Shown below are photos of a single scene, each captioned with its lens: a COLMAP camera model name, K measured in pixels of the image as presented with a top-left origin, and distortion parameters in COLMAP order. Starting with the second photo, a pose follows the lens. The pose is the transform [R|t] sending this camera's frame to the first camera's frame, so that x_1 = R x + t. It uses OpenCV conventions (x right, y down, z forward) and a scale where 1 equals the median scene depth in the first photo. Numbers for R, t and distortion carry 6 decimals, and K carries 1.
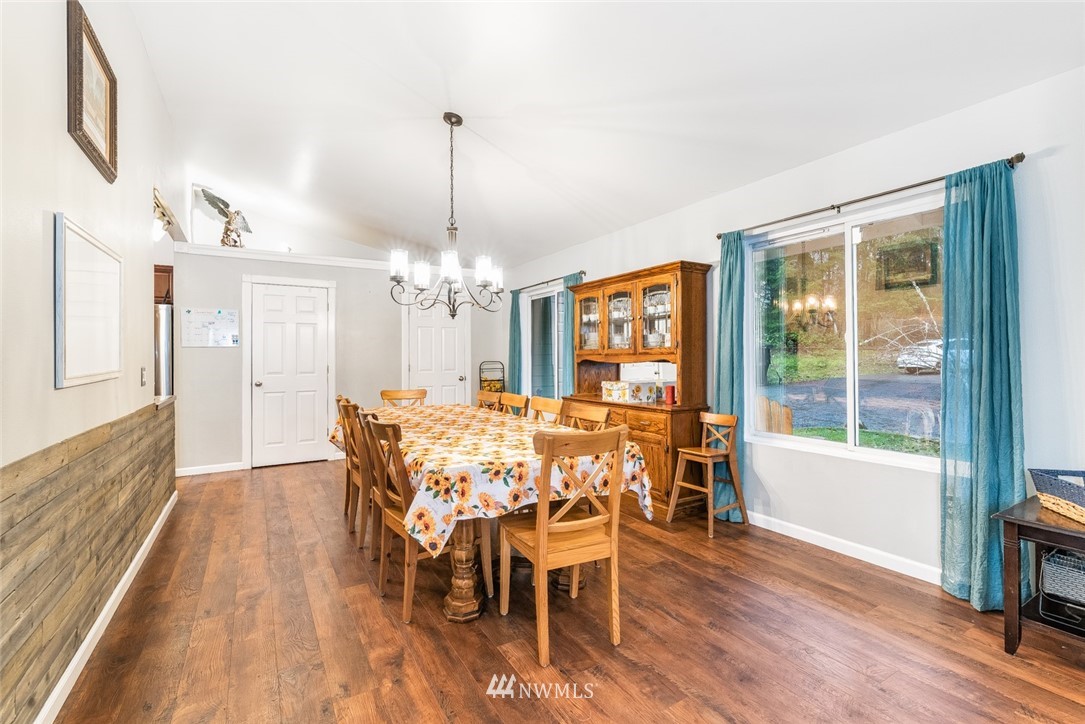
lens RADIAL K [[476.0, 0, 550.2], [0, 476.0, 356.2], [0, 0, 1]] dist [-0.004730, -0.000041]
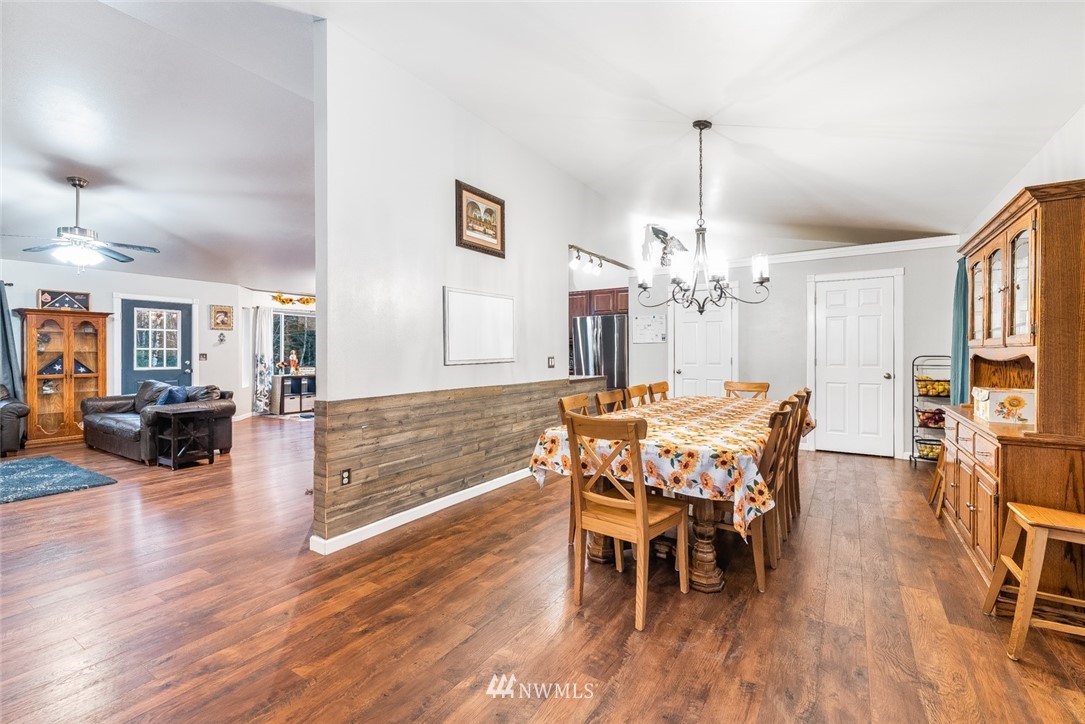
lens RADIAL K [[476.0, 0, 558.3], [0, 476.0, 356.0], [0, 0, 1]] dist [-0.004730, -0.000041]
pose [[0.446198, 0.010586, -0.894872, 0.869174], [0.003413, 0.999903, 0.013530, -0.002495], [0.894928, -0.009092, 0.446118, 0.343512]]
